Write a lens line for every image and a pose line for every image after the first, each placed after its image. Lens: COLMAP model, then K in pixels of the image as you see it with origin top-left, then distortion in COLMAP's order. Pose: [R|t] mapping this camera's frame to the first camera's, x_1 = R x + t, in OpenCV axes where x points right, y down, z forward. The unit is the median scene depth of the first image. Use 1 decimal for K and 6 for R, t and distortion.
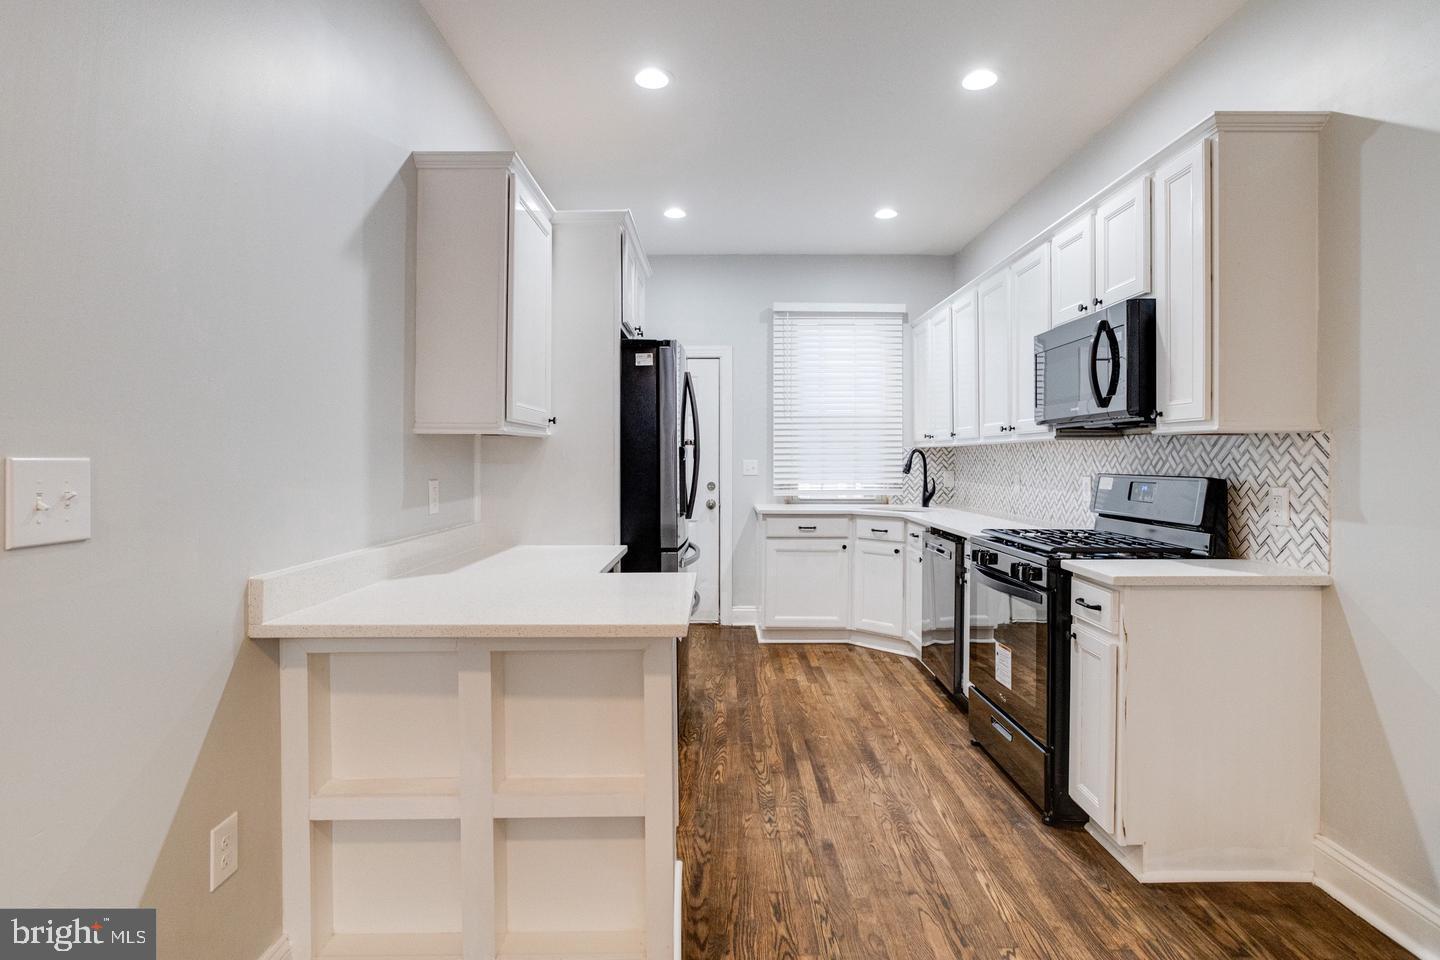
lens RADIAL K [[723.5, 0, 719.6], [0, 723.5, 470.3], [0, 0, 1]] dist [-0.005117, -0.000420]
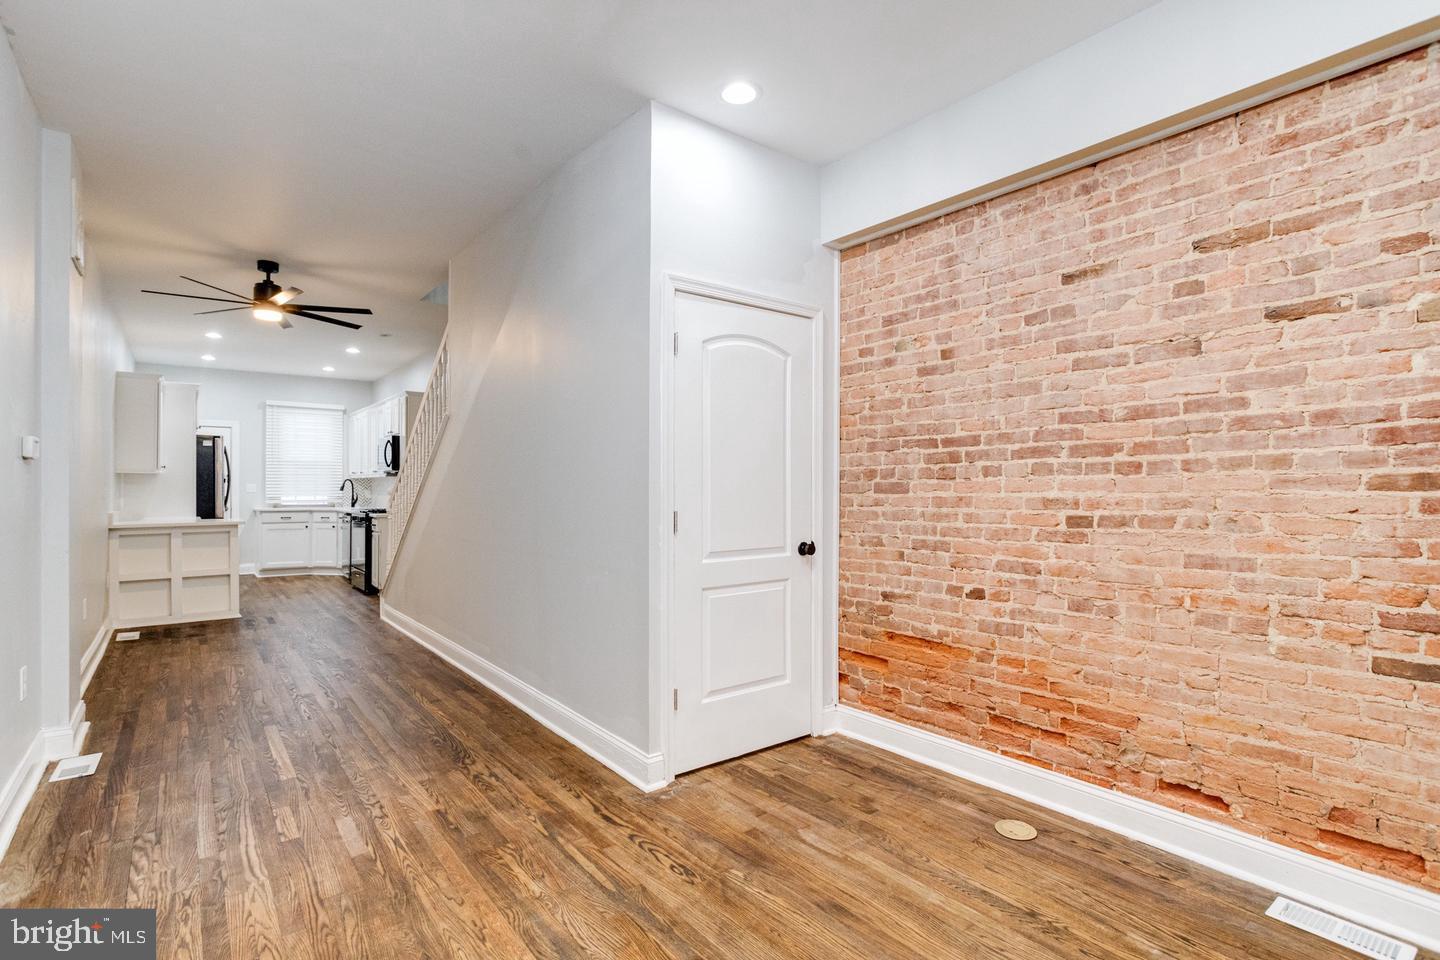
lens RADIAL K [[723.5, 0, 715.2], [0, 723.5, 483.8], [0, 0, 1]] dist [-0.005117, -0.000420]
pose [[0.804636, 0.003191, 0.593760, -0.111195], [0.008248, 0.999829, -0.016551, 0.028475], [-0.593711, 0.018215, 0.804472, -1.334899]]
